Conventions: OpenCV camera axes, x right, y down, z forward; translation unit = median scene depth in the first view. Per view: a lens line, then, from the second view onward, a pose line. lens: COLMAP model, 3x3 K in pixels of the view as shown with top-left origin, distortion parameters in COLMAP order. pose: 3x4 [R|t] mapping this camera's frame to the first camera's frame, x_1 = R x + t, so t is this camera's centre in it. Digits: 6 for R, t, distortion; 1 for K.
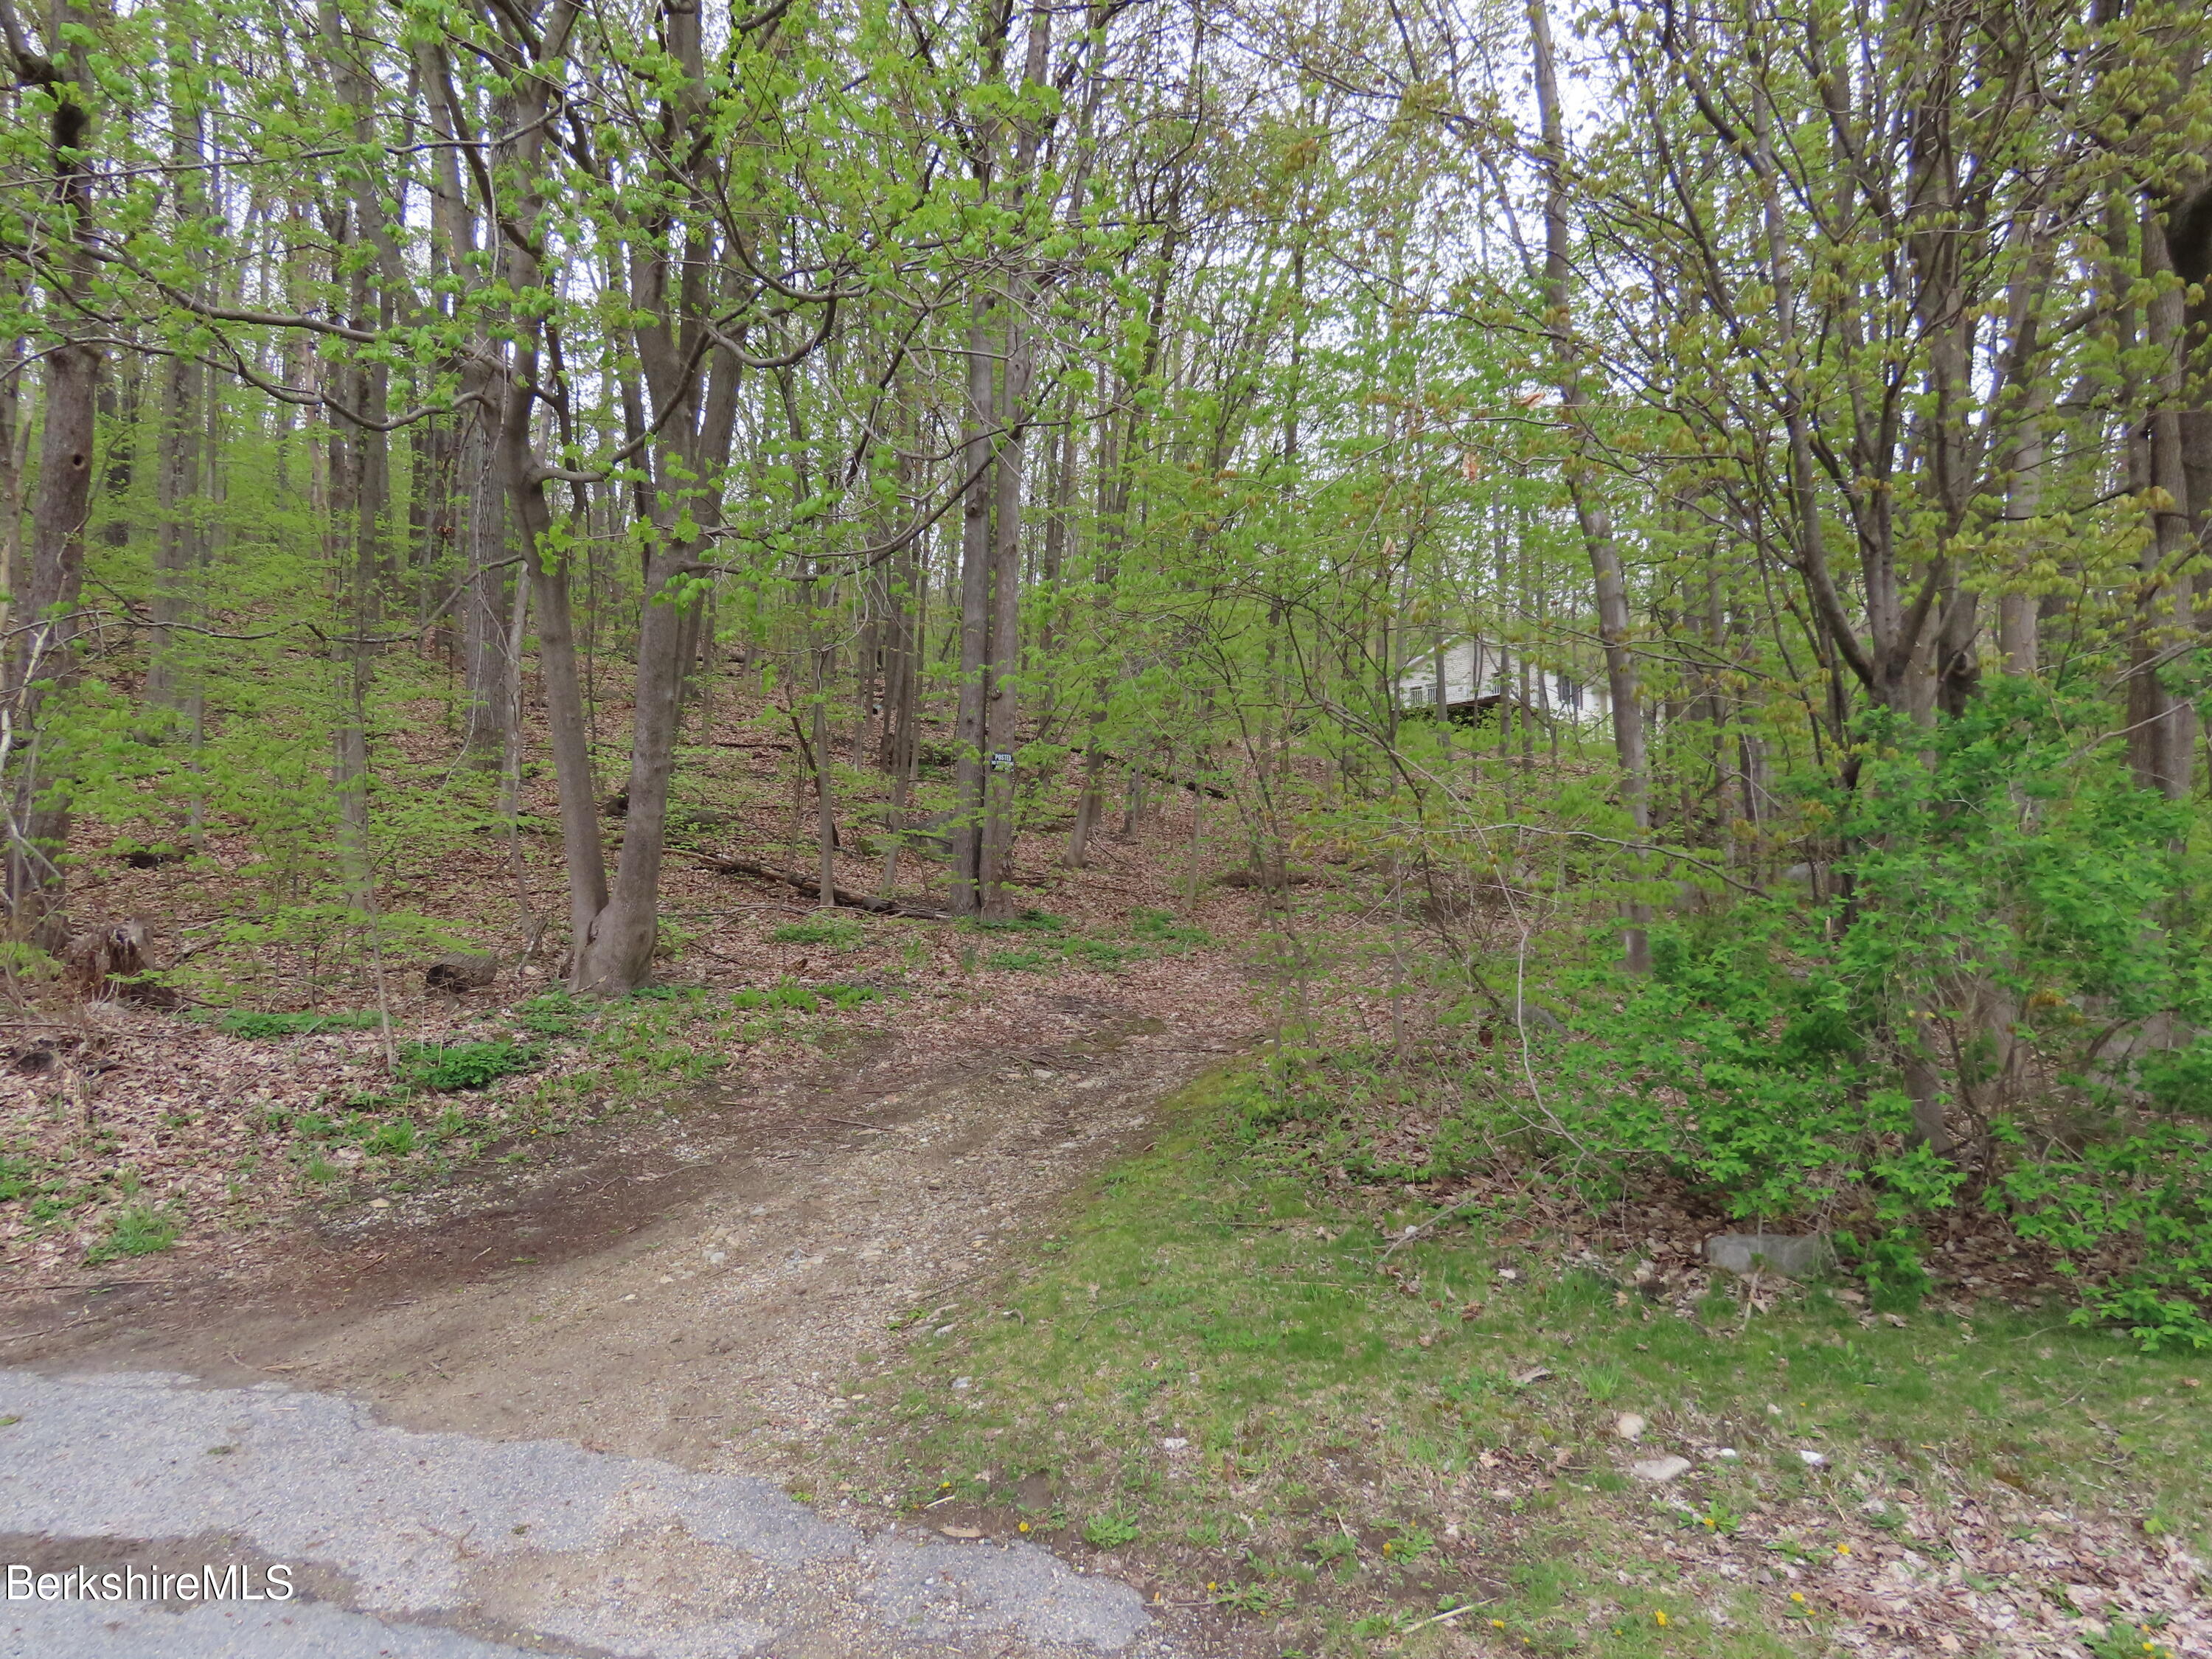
lens RADIAL K [[1410.6, 0, 1107.6], [0, 1410.6, 829.7], [0, 0, 1]] dist [-0.001118, 0.000053]
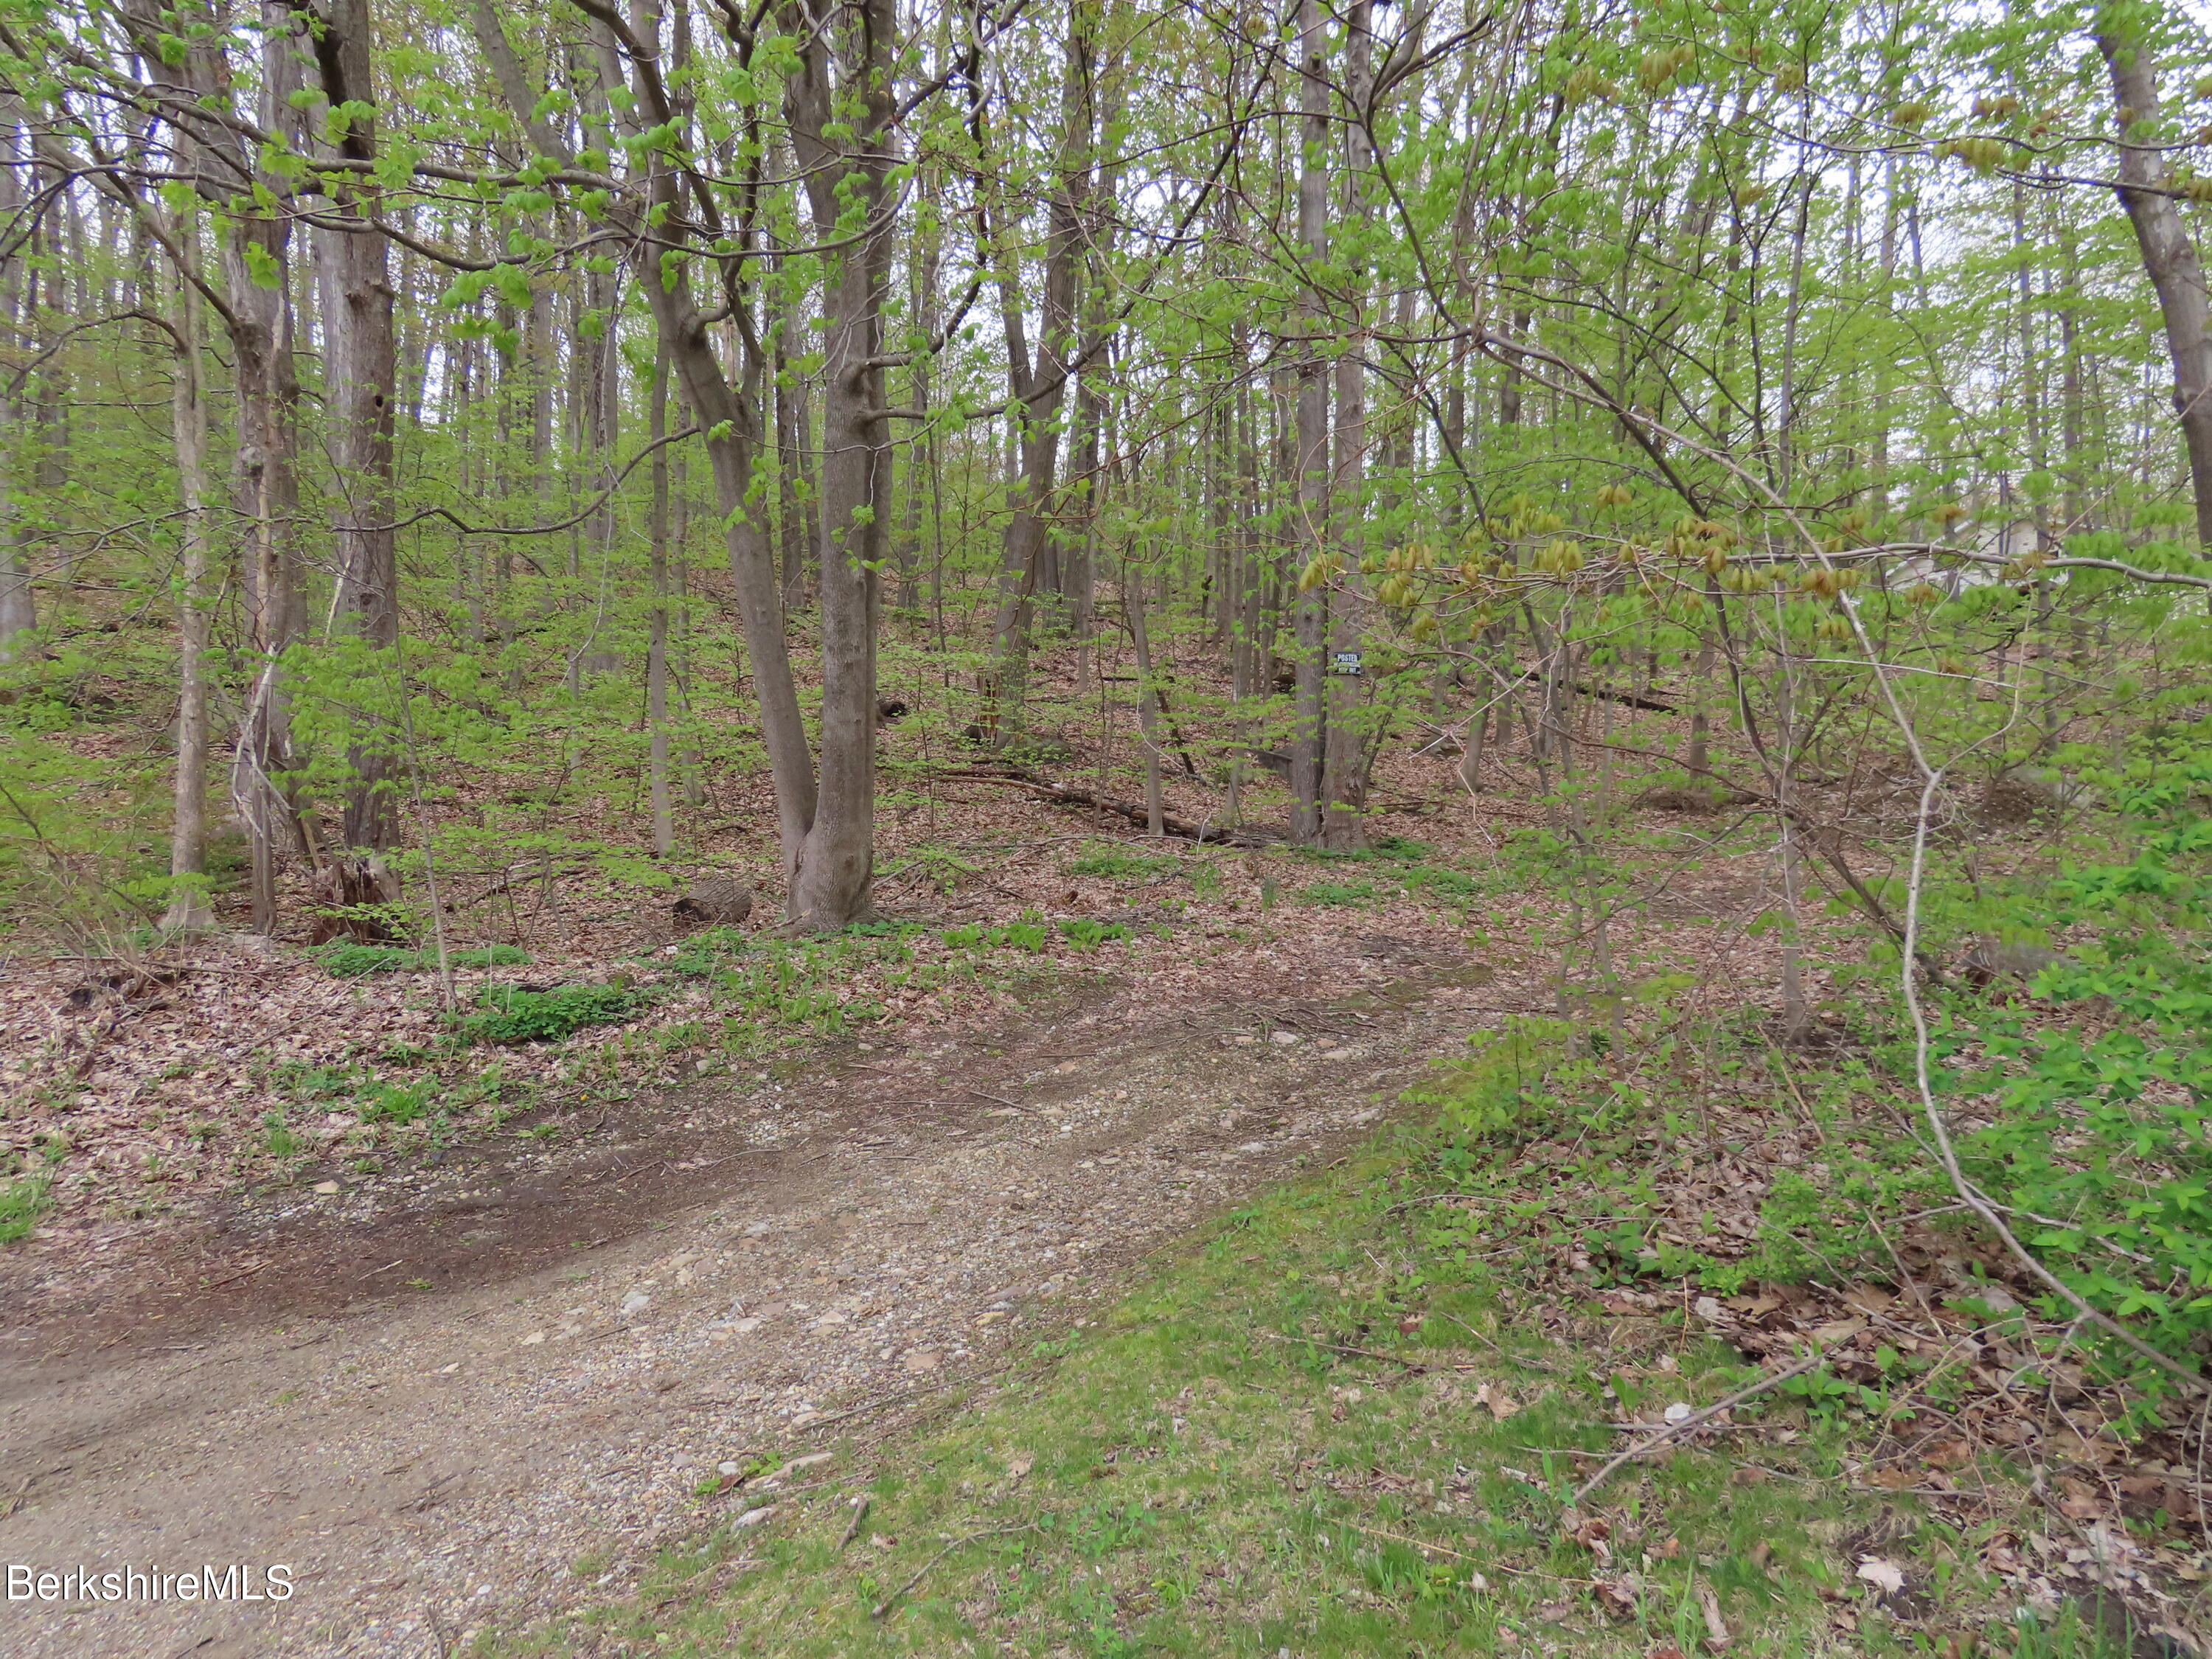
lens RADIAL K [[1410.6, 0, 1103.9], [0, 1410.6, 828.6], [0, 0, 1]] dist [-0.001118, 0.000053]
pose [[0.948906, -0.018857, -0.314995, 0.100769], [0.031045, 0.998949, 0.033722, 0.034786], [0.314029, -0.041779, 0.948494, 0.269093]]
